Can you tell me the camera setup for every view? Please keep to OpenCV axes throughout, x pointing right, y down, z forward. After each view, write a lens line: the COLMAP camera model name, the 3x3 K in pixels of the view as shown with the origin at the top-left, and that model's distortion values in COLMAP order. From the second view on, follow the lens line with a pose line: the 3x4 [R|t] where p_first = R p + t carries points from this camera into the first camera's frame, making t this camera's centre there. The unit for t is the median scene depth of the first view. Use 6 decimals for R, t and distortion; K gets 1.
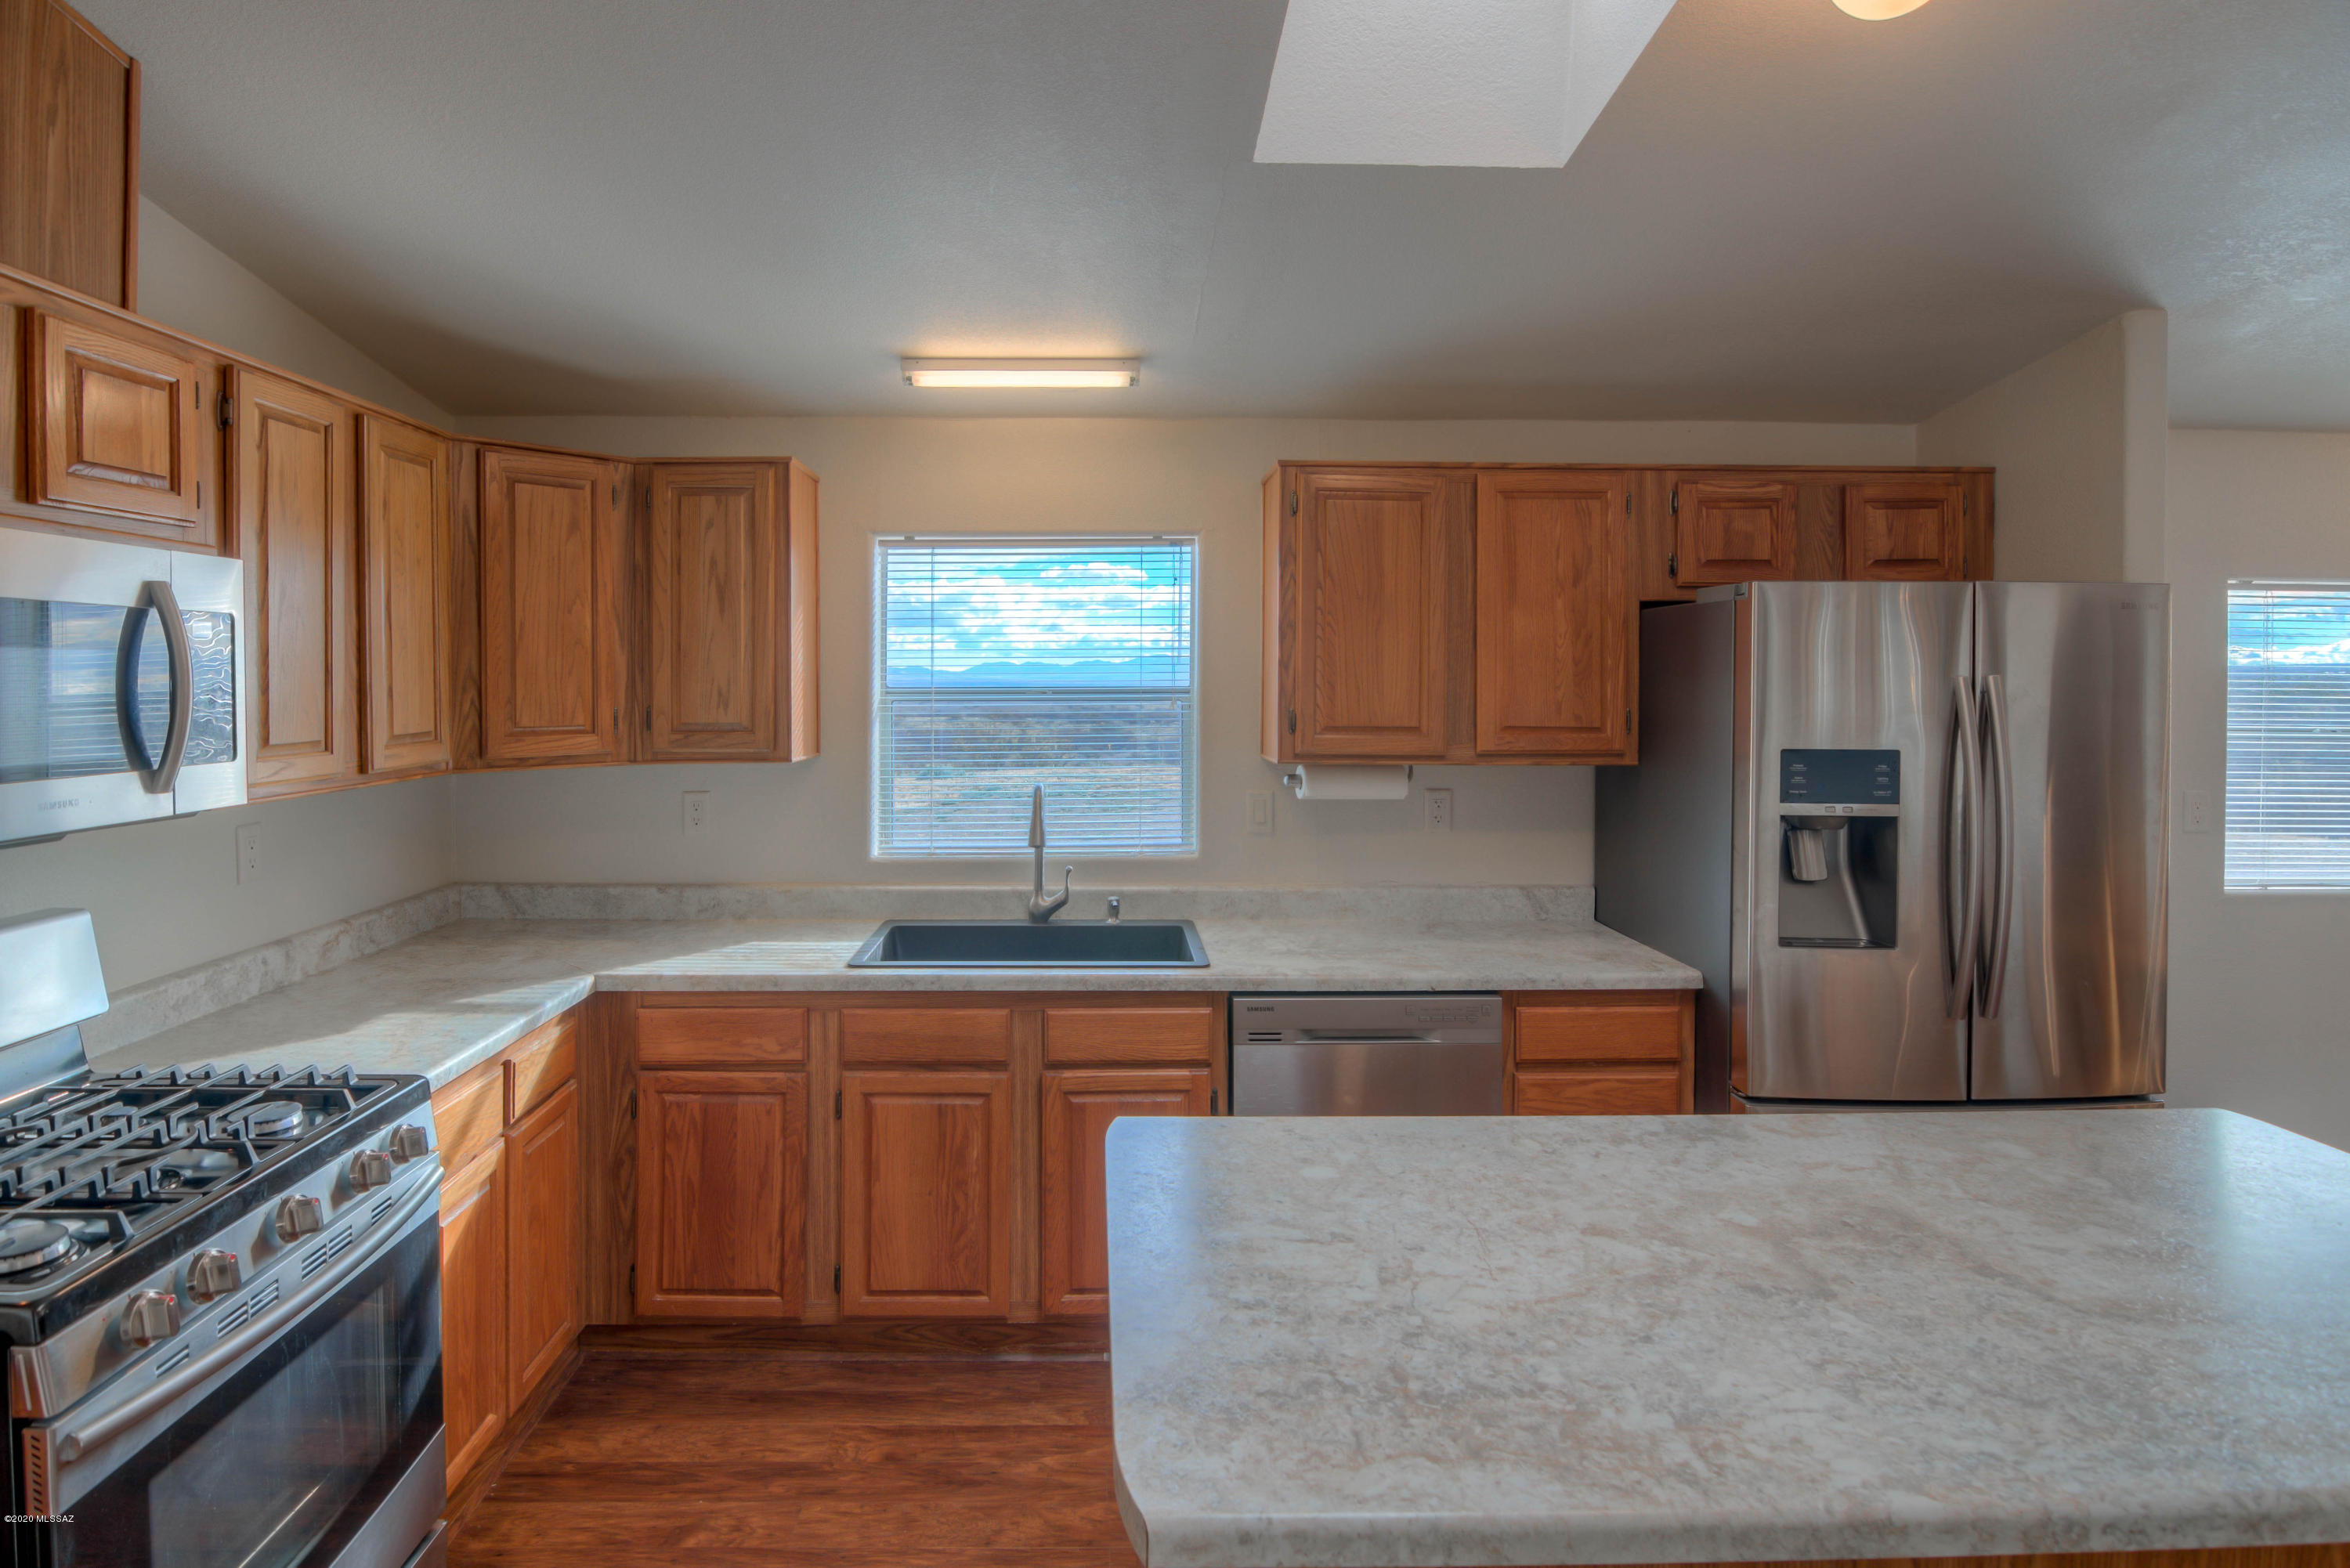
lens RADIAL K [[1221.0, 0, 1136.5], [0, 1221.0, 702.6], [0, 0, 1]] dist [-0.004372, -0.009213]
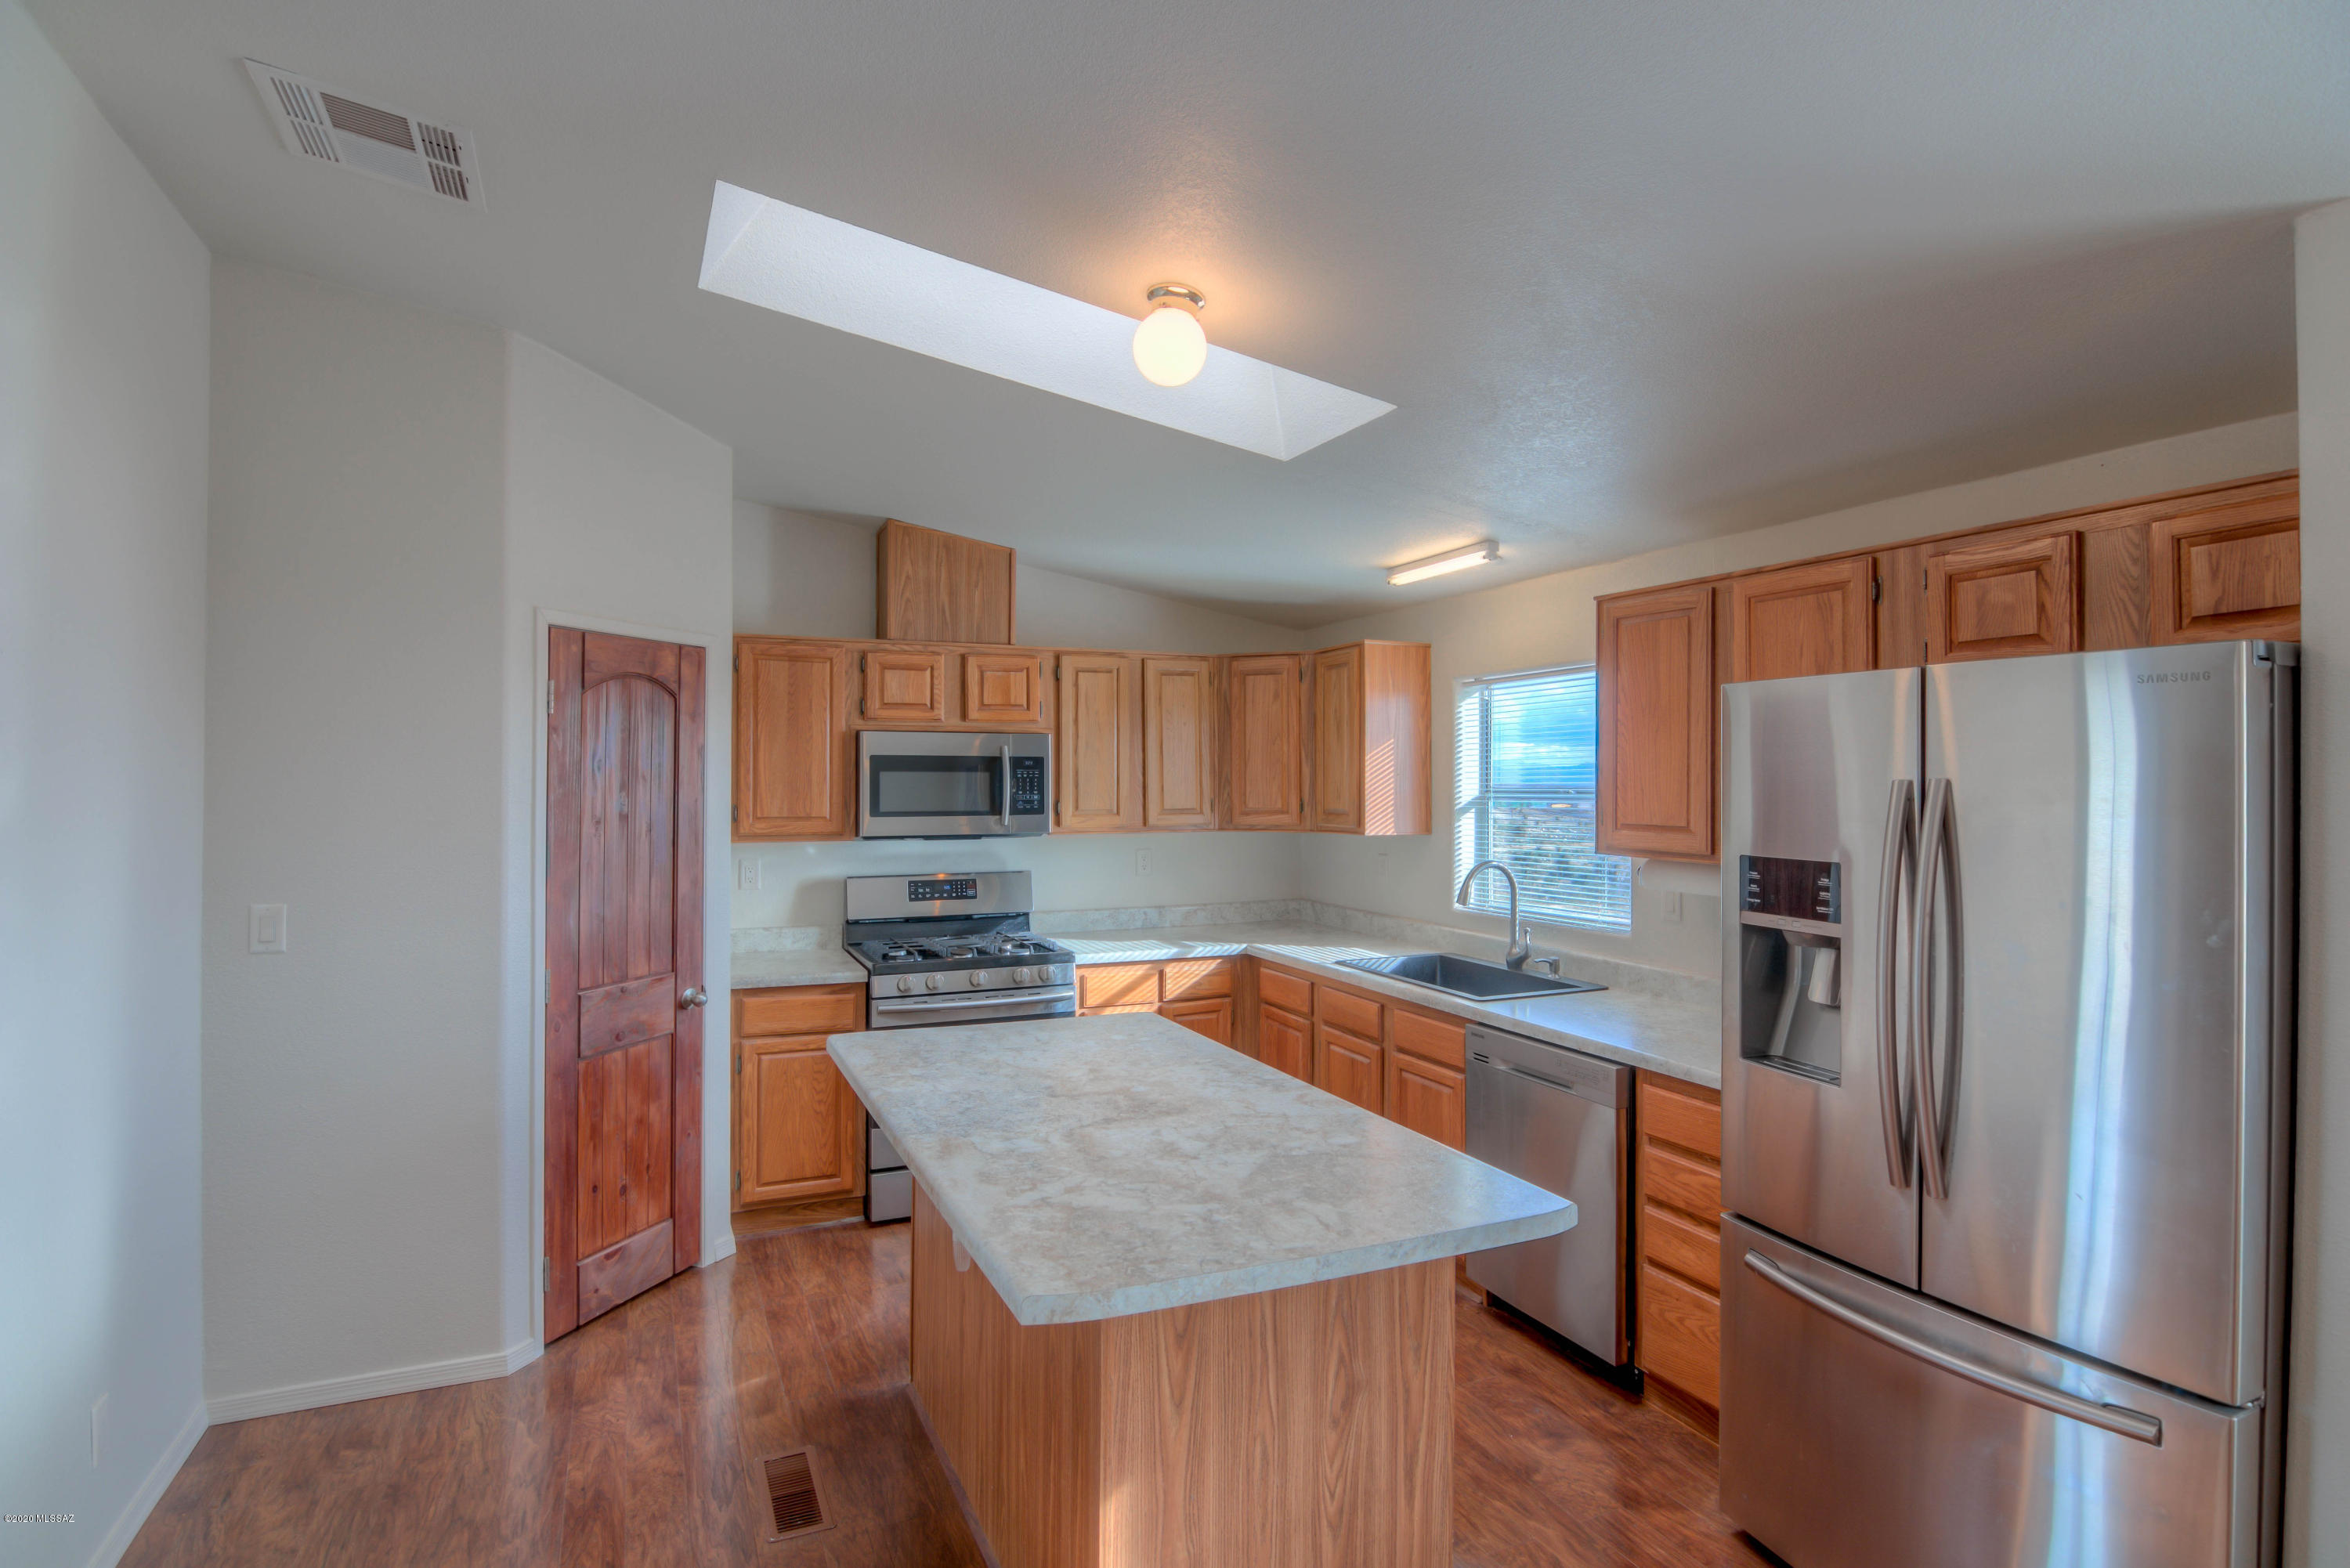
lens RADIAL K [[1221.0, 0, 1184.1], [0, 1221.0, 781.2], [0, 0, 1]] dist [-0.004372, -0.009213]
pose [[0.390561, 0.000777, -0.920577, 1.157754], [-0.017352, 0.999828, -0.006518, -0.006100], [0.920414, 0.018519, 0.390507, 0.194455]]
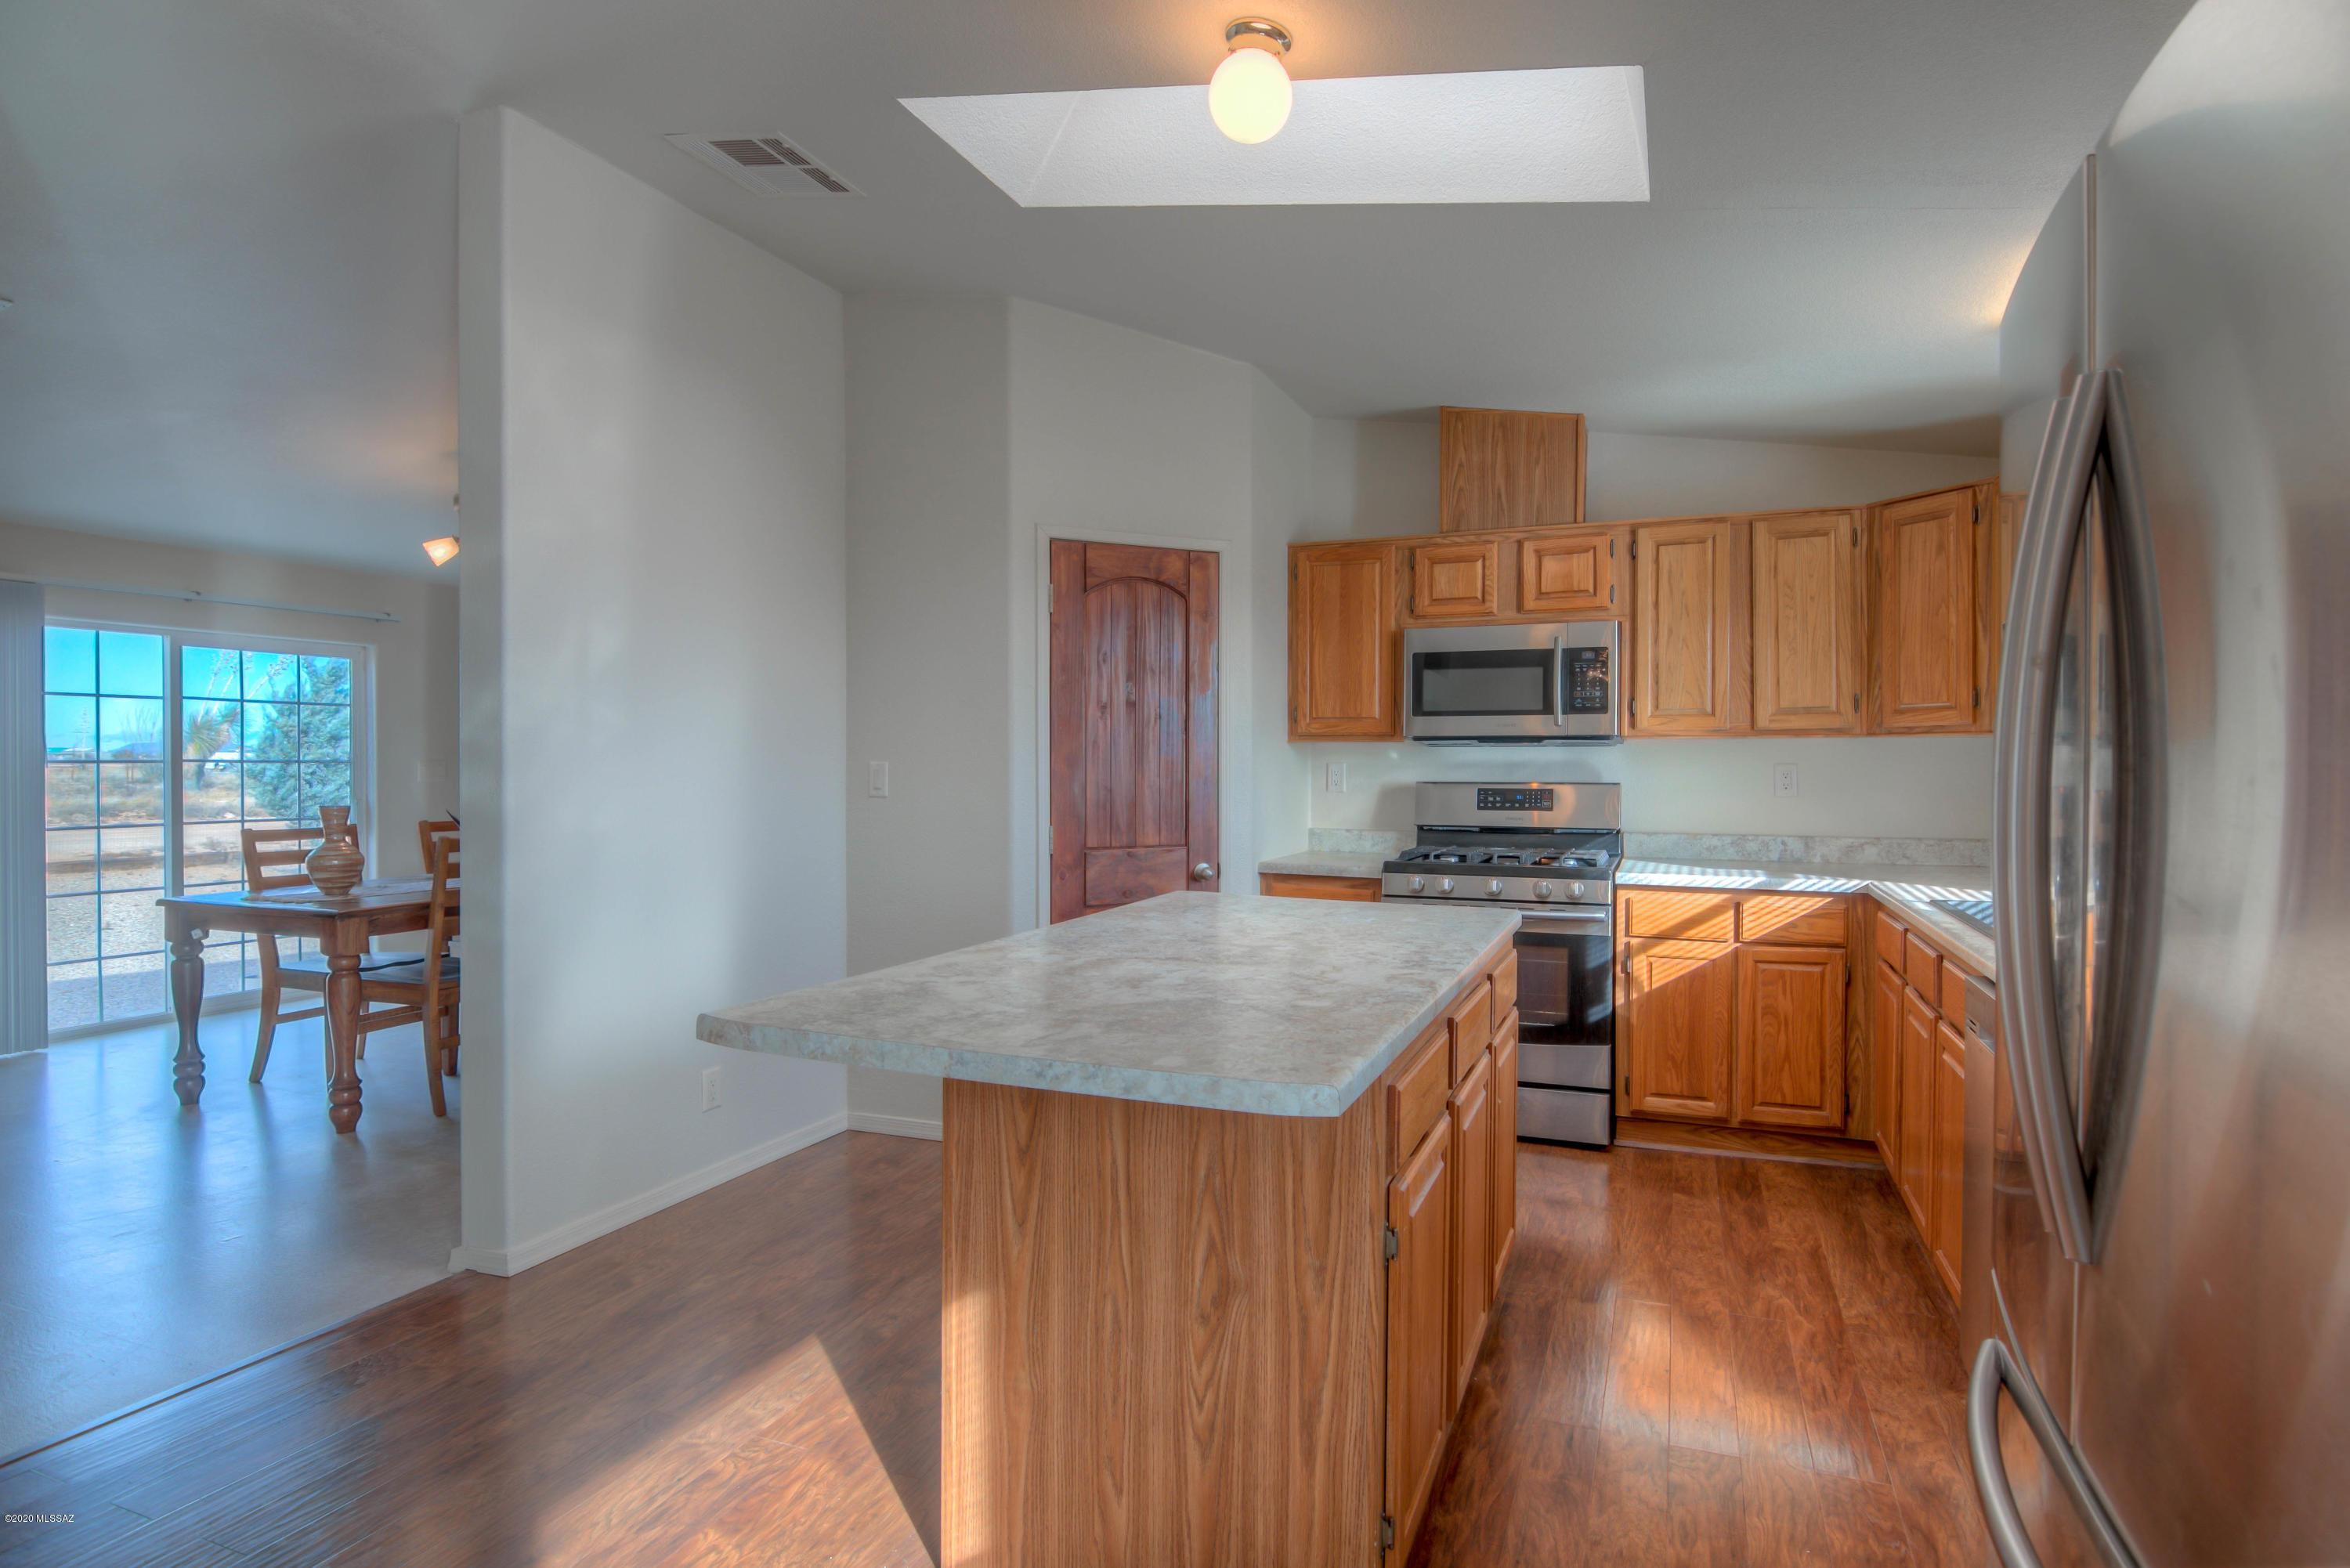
lens RADIAL K [[1221.0, 0, 1207.2], [0, 1221.0, 788.6], [0, 0, 1]] dist [-0.004372, -0.009213]
pose [[-0.384911, 0.016805, -0.922801, 1.072799], [-0.019741, 0.999456, 0.026435, 0.095620], [0.922743, 0.028392, -0.384370, 0.812361]]
